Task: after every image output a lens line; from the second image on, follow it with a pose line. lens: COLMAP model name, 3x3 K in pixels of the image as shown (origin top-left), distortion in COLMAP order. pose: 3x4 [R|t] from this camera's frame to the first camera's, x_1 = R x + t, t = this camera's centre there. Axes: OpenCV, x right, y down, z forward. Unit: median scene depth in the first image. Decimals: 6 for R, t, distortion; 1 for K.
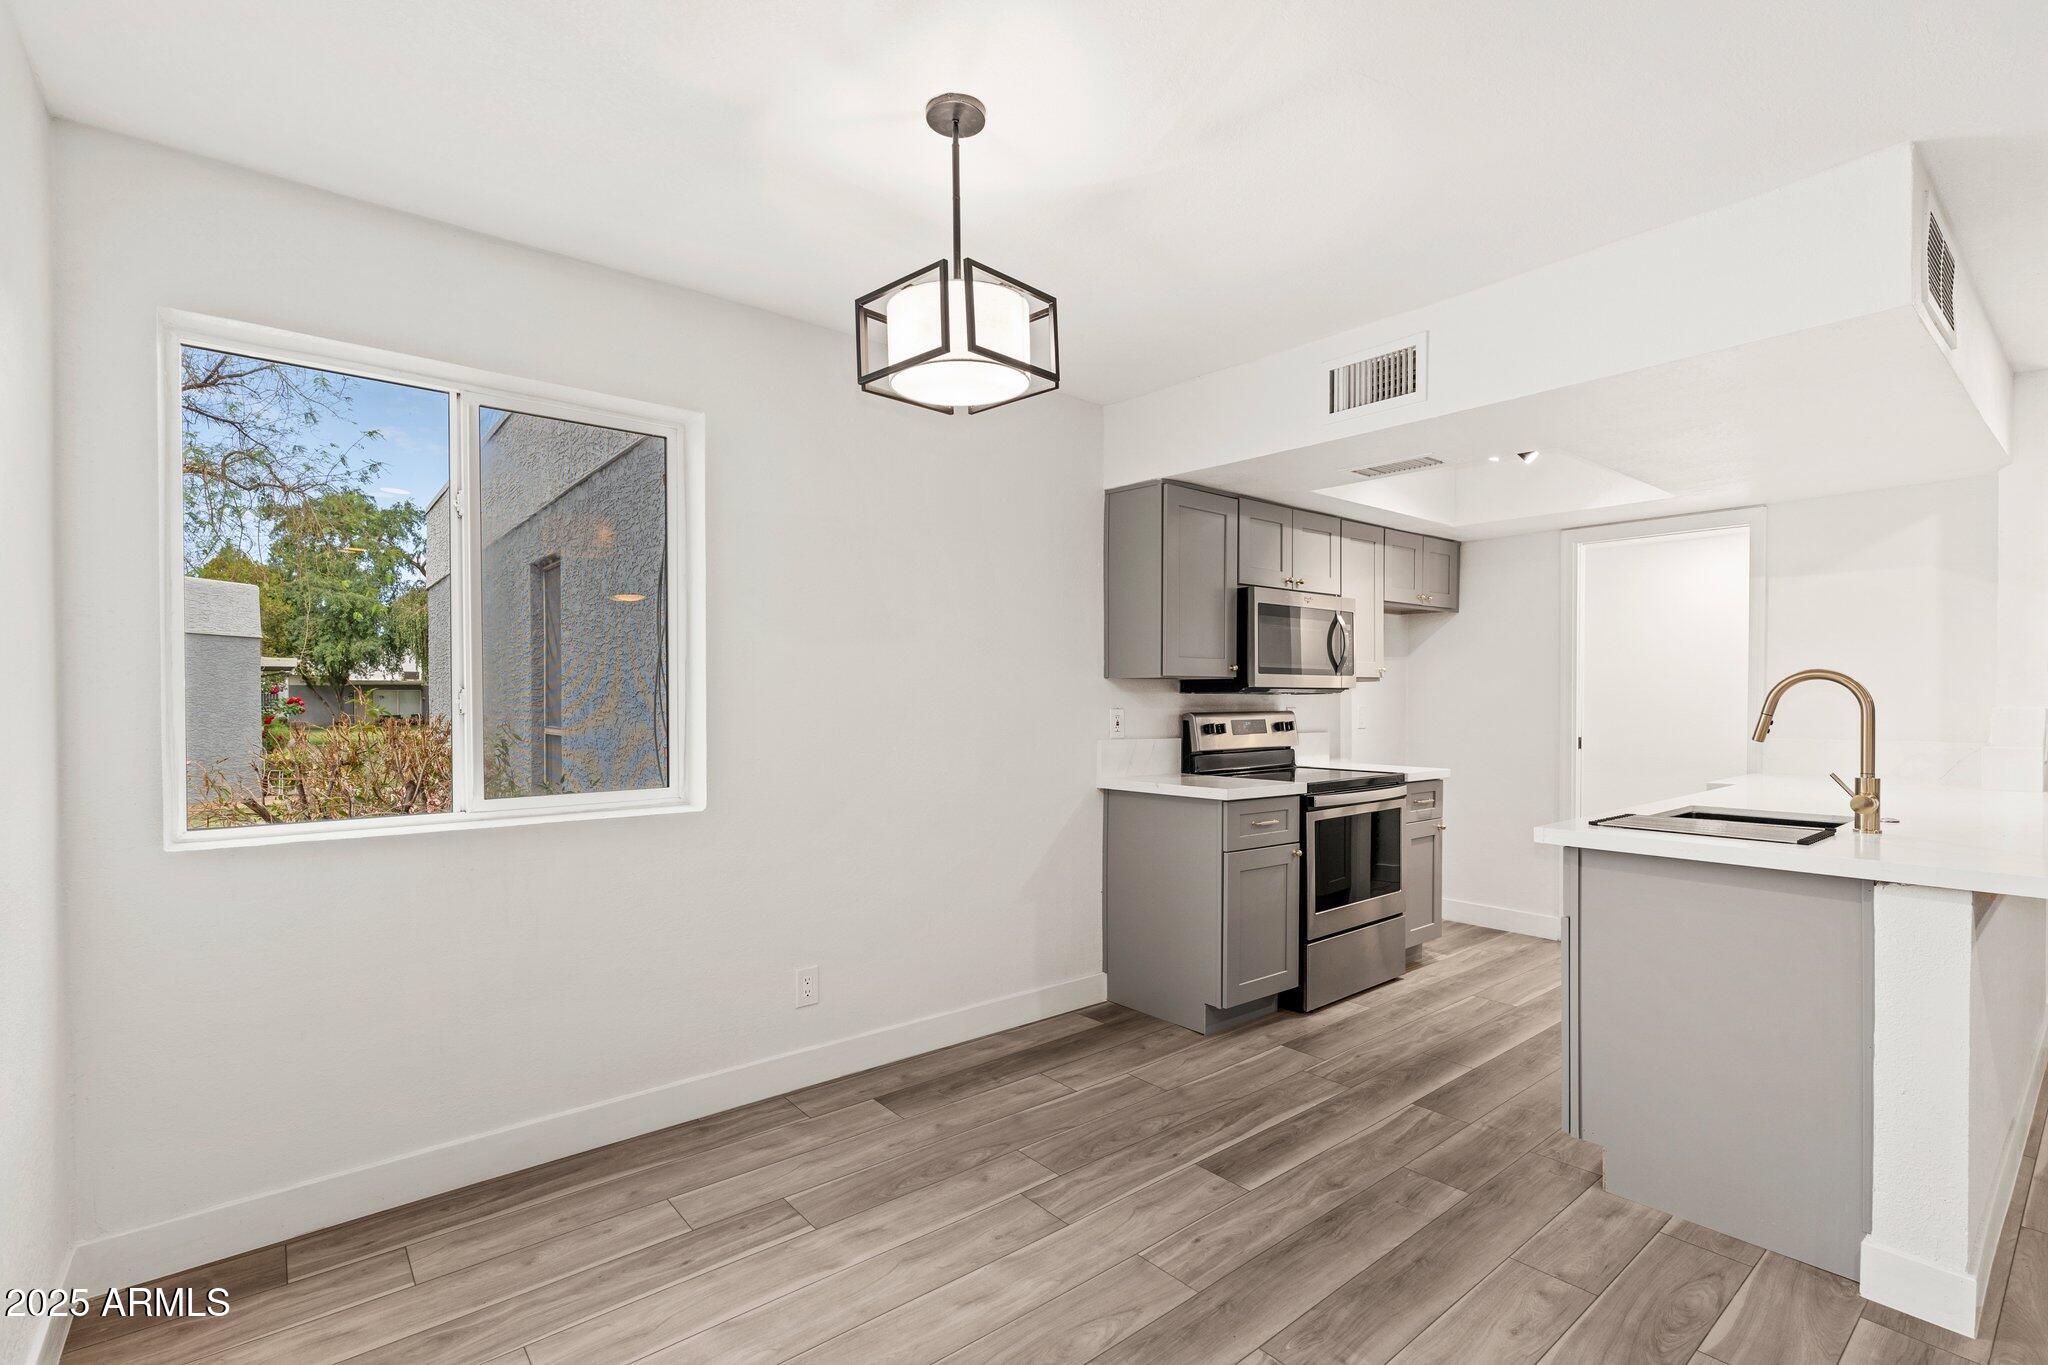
lens RADIAL K [[912.9, 0, 1014.7], [0, 912.9, 695.8], [0, 0, 1]] dist [-0.004268, 0.000324]
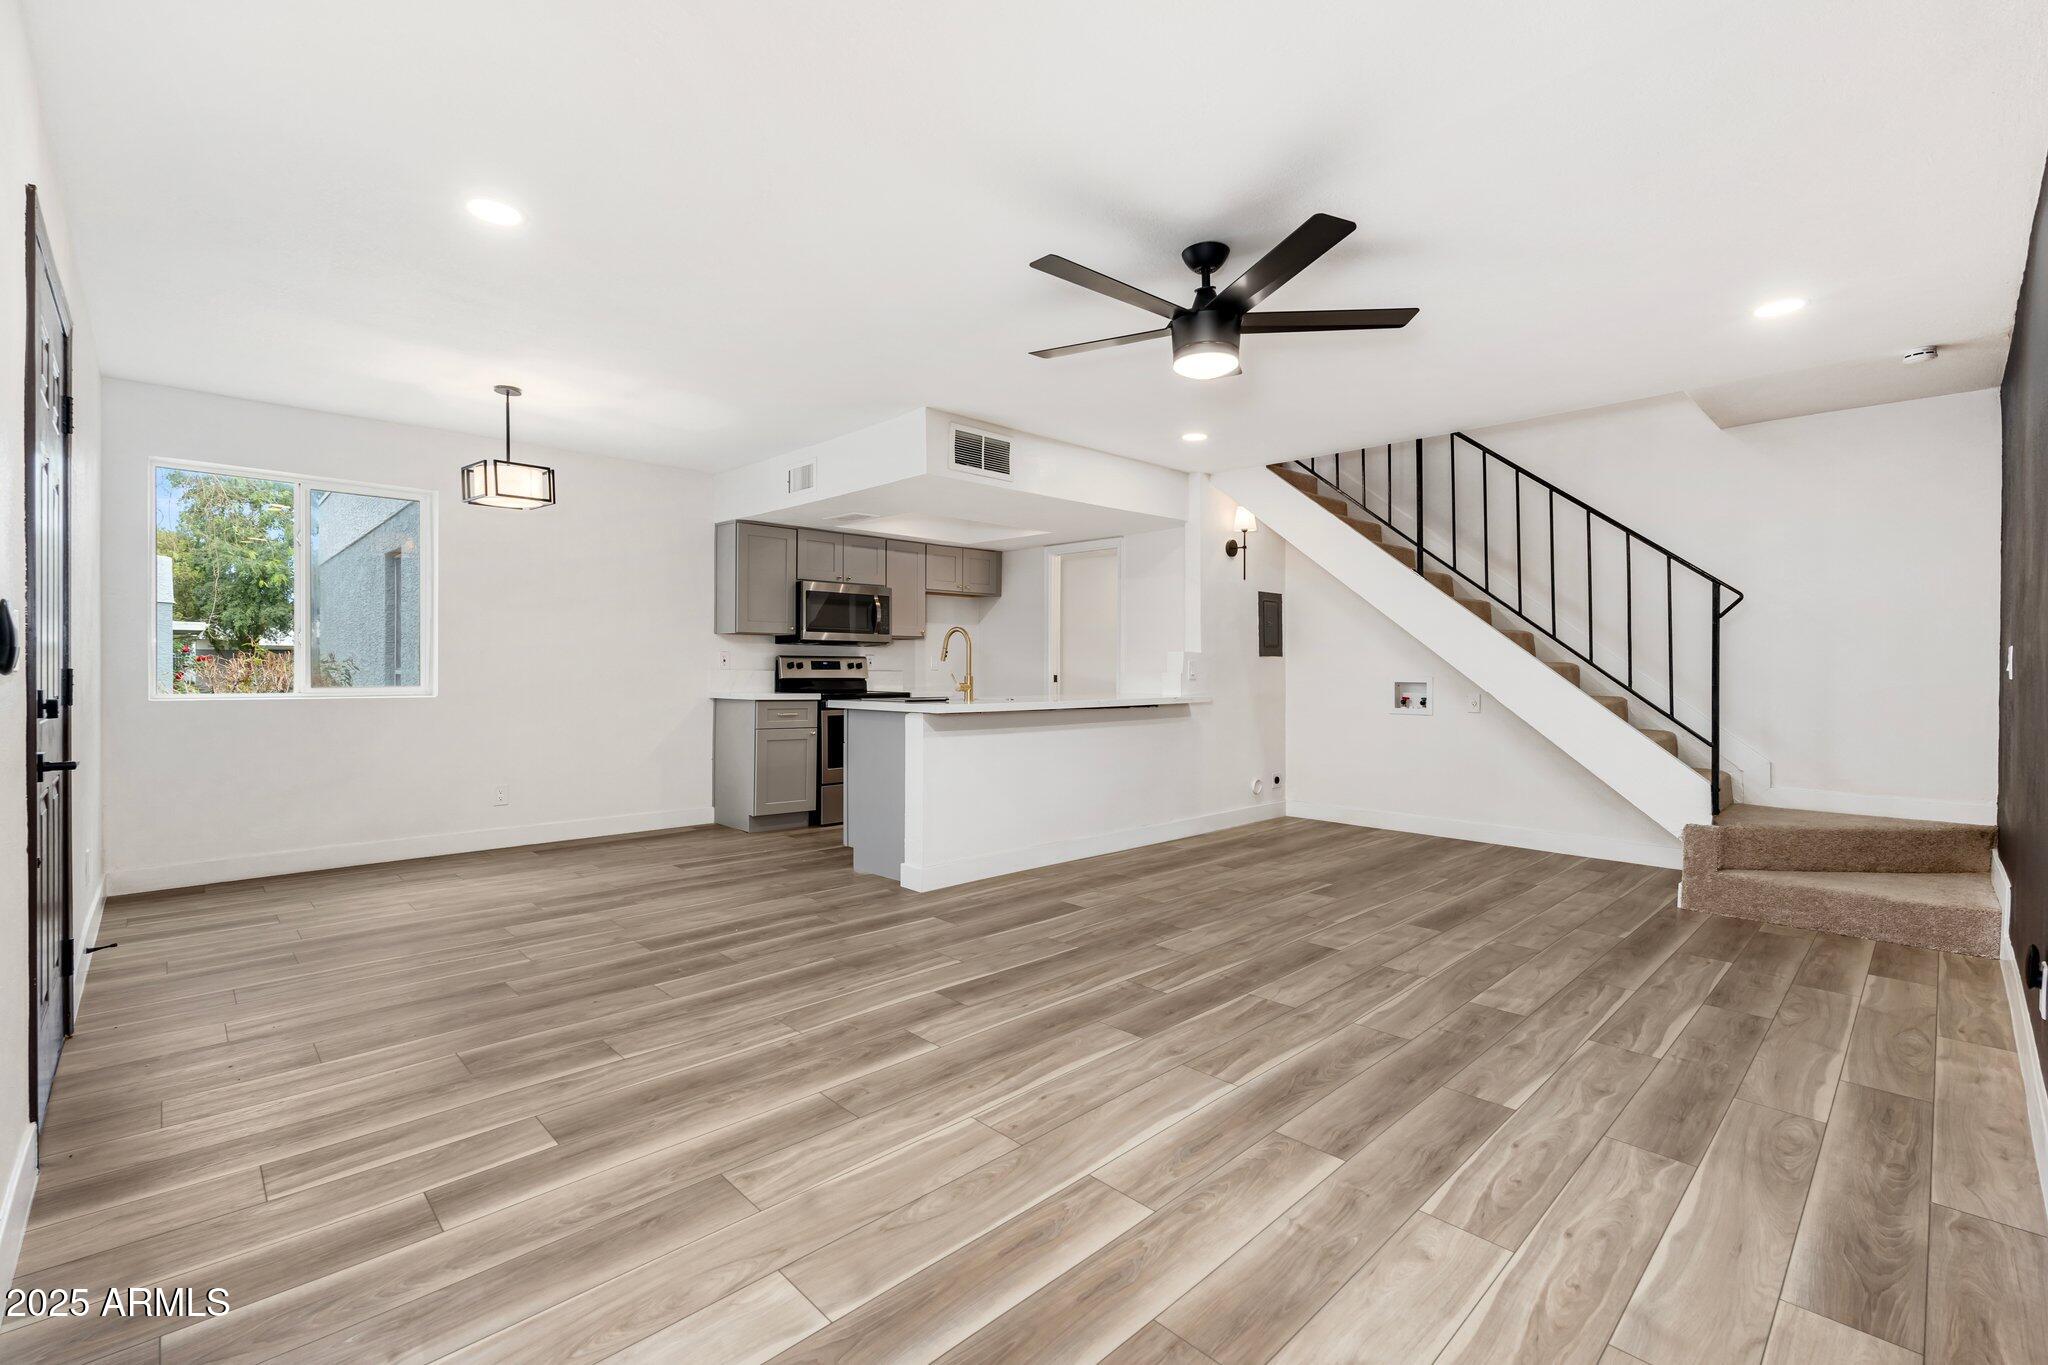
lens RADIAL K [[912.9, 0, 1031.8], [0, 912.9, 670.6], [0, 0, 1]] dist [-0.004268, 0.000324]
pose [[0.997429, 0.005658, 0.071432, 0.183601], [-0.005809, 0.999981, 0.001898, 0.013752], [-0.071420, -0.002308, 0.997444, -0.239735]]
